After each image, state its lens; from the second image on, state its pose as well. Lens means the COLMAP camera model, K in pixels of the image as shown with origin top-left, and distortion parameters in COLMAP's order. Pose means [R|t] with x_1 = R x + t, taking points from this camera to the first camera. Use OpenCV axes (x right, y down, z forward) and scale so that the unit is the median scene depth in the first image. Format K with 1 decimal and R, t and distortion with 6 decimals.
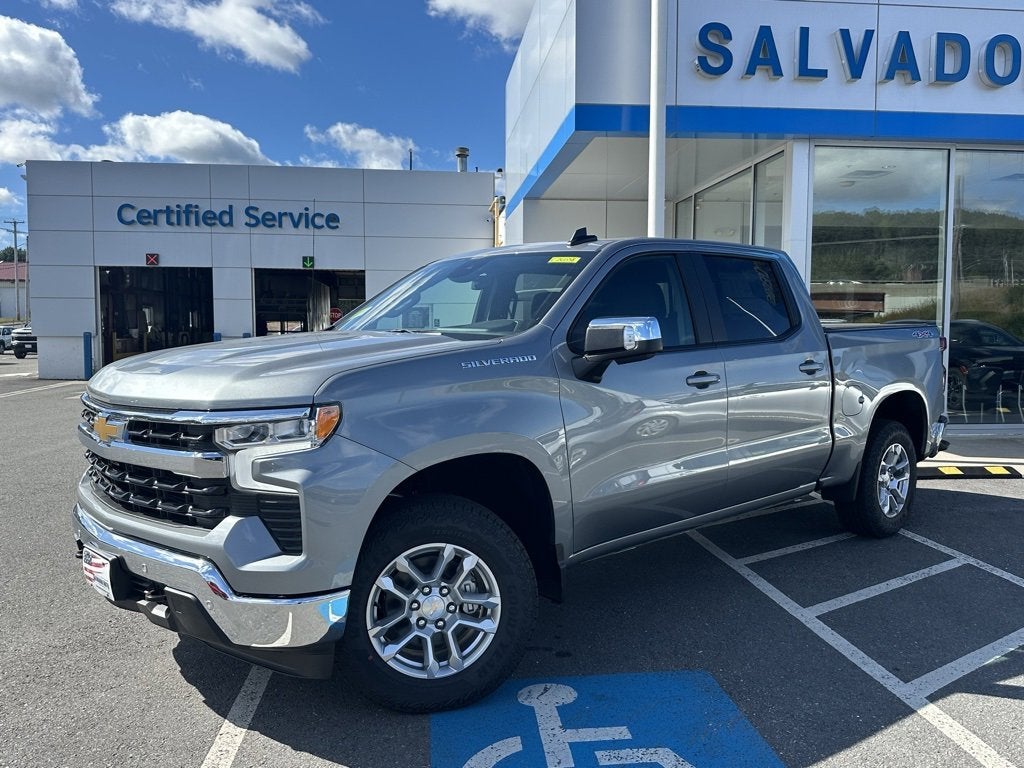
lens RADIAL K [[885.8, 0, 512.0], [0, 885.8, 384.0], [0, 0, 1]] dist [0.019008, -0.001837]
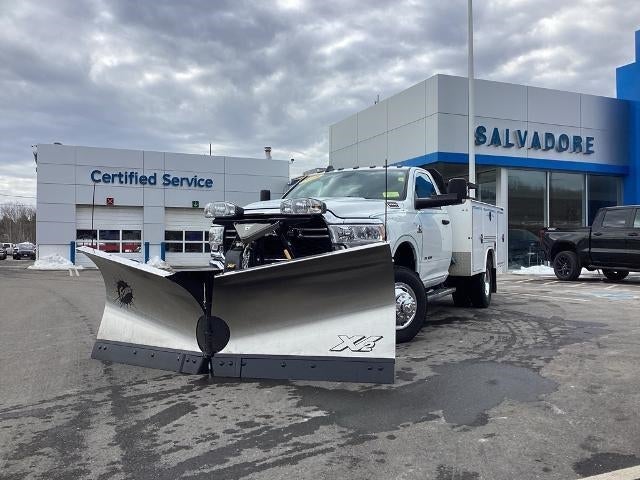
lens RADIAL K [[573.9, 0, 320.0], [0, 573.9, 240.0], [0, 0, 1]] dist [0.094629, -0.162275]
pose [[0.952606, -0.001076, 0.304205, -0.355971], [0.023237, 0.997330, -0.069237, 0.030038], [-0.303318, 0.073025, 0.950087, -0.244613]]
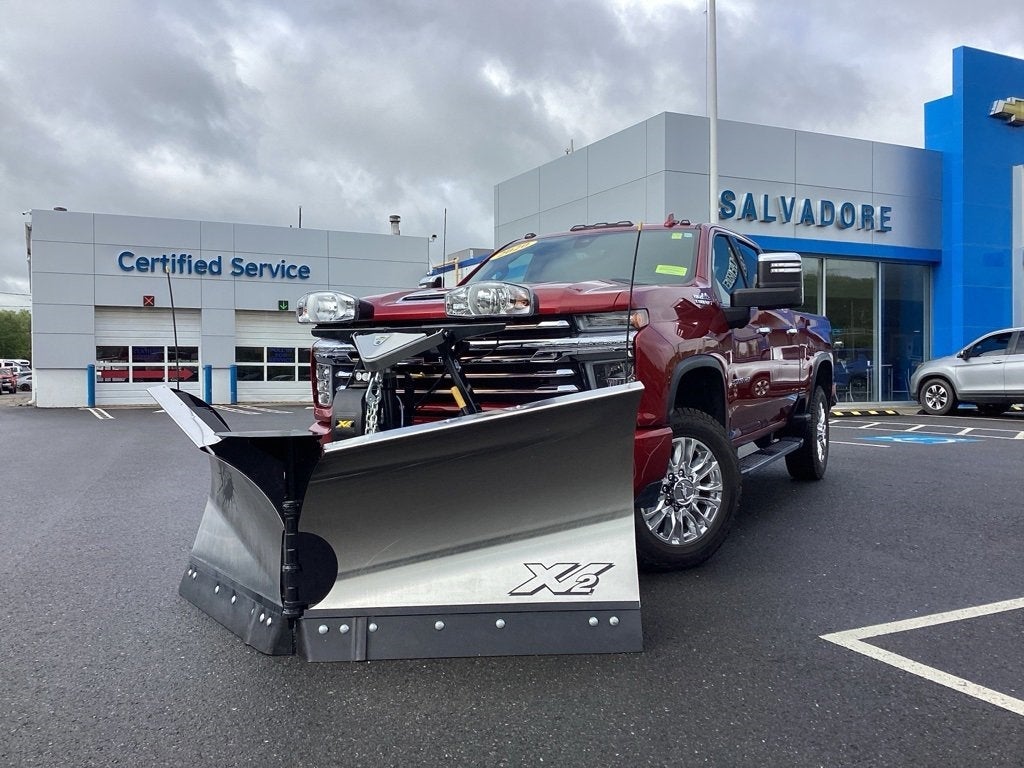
lens RADIAL K [[918.2, 0, 512.0], [0, 918.2, 384.0], [0, 0, 1]] dist [0.094629, -0.162275]
pose [[0.933405, -0.014343, 0.358537, -0.397496], [0.030955, 0.998694, -0.040634, 0.030473], [-0.357486, 0.049027, 0.932631, -0.283040]]
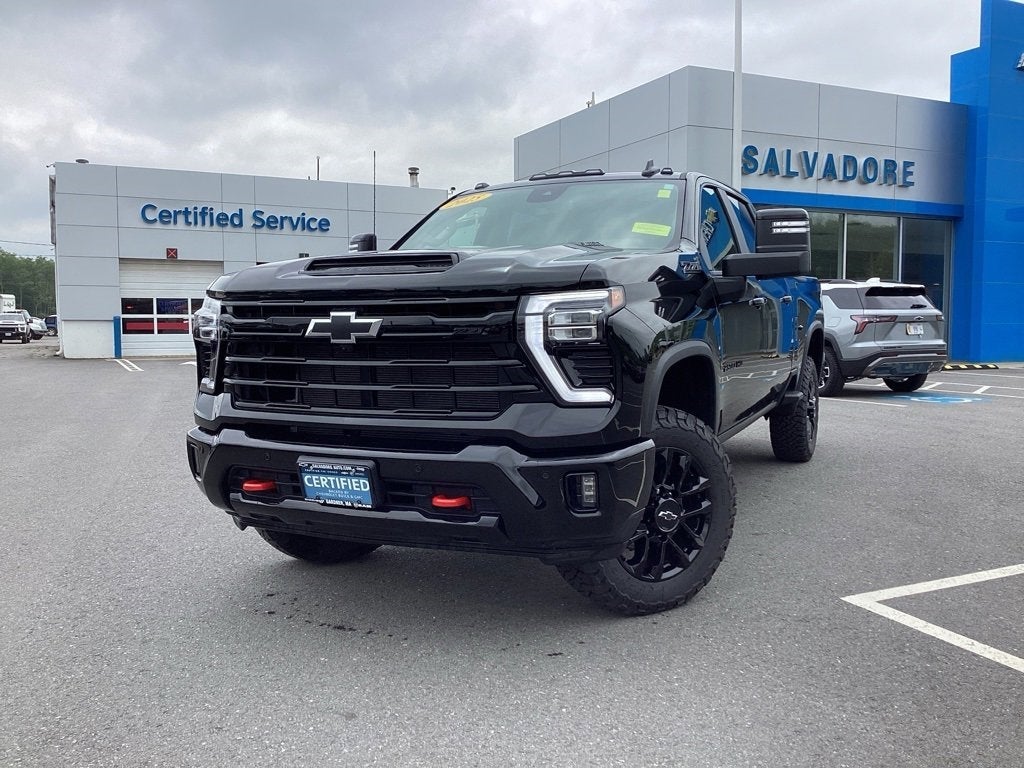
lens RADIAL K [[918.2, 0, 512.0], [0, 918.2, 384.0], [0, 0, 1]] dist [0.094629, -0.162275]
pose [[0.938780, -0.029876, 0.343220, -0.408038], [0.026519, 0.999544, 0.014473, 0.024763], [-0.343496, -0.004485, 0.939143, -0.293443]]
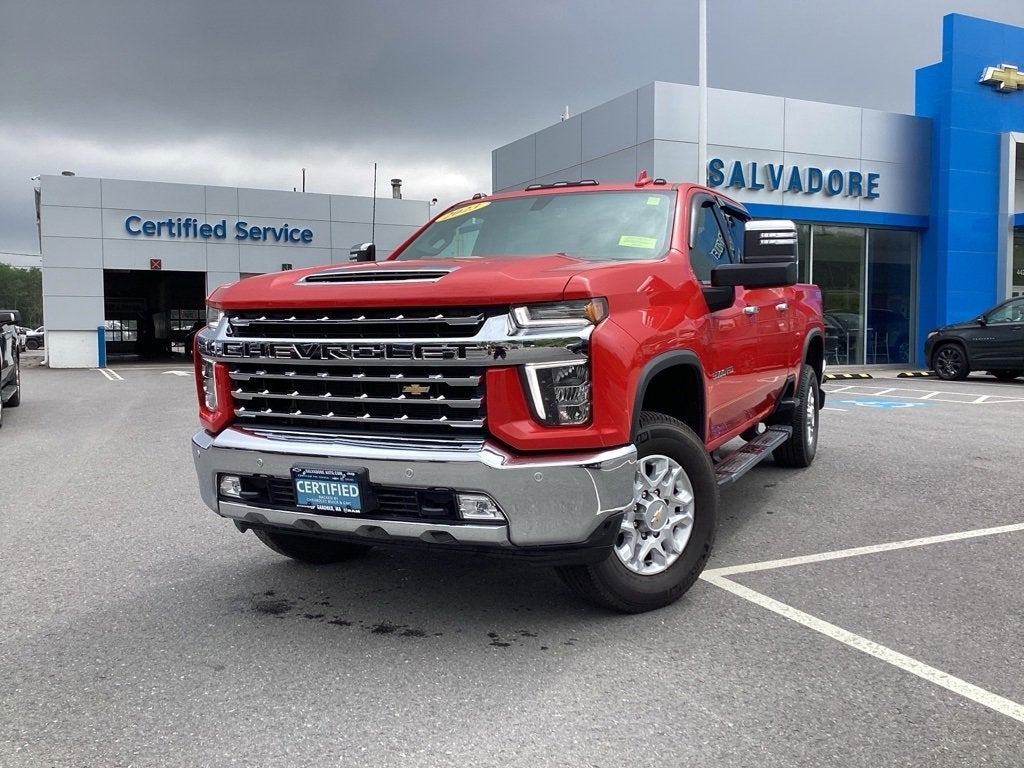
lens RADIAL K [[918.2, 0, 512.0], [0, 918.2, 384.0], [0, 0, 1]] dist [0.094629, -0.162275]
pose [[0.937093, -0.028313, 0.347929, -0.394079], [0.028755, 0.999579, 0.003895, 0.027320], [-0.347893, 0.006355, 0.937513, -0.318299]]
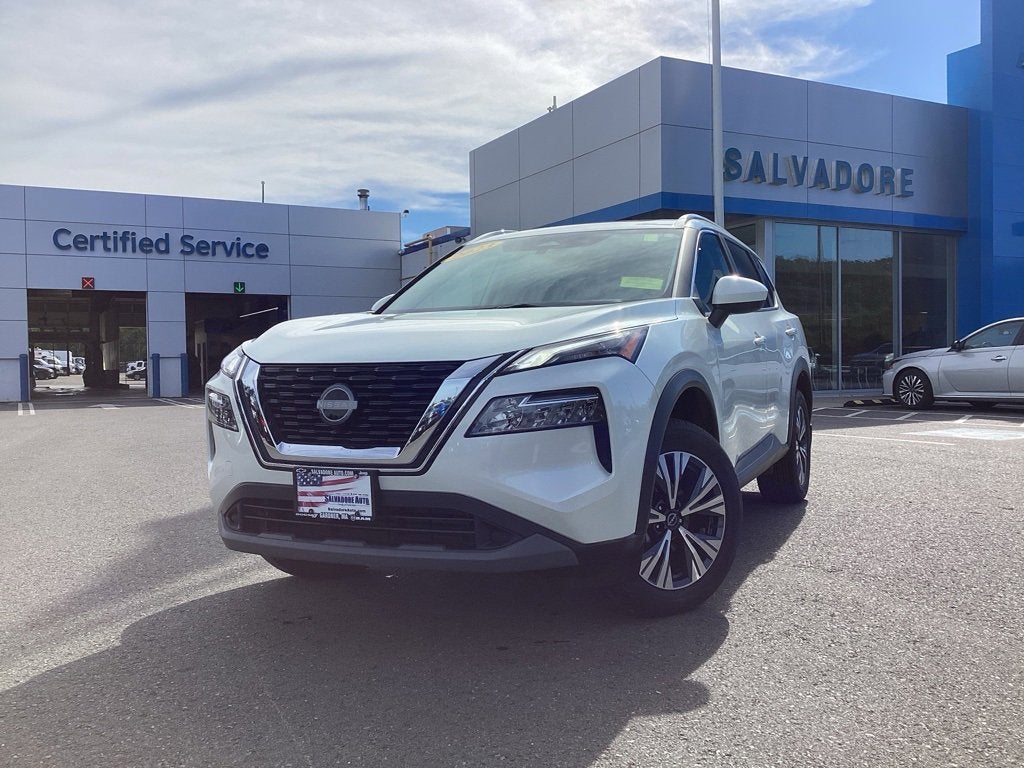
lens RADIAL K [[924.8, 0, 512.0], [0, 924.8, 384.0], [0, 0, 1]] dist [0.071757, -0.133342]
pose [[0.928313, -0.026140, 0.370880, -0.351784], [0.039609, 0.998802, -0.028744, 0.028600], [-0.369685, 0.041374, 0.928236, -0.190177]]
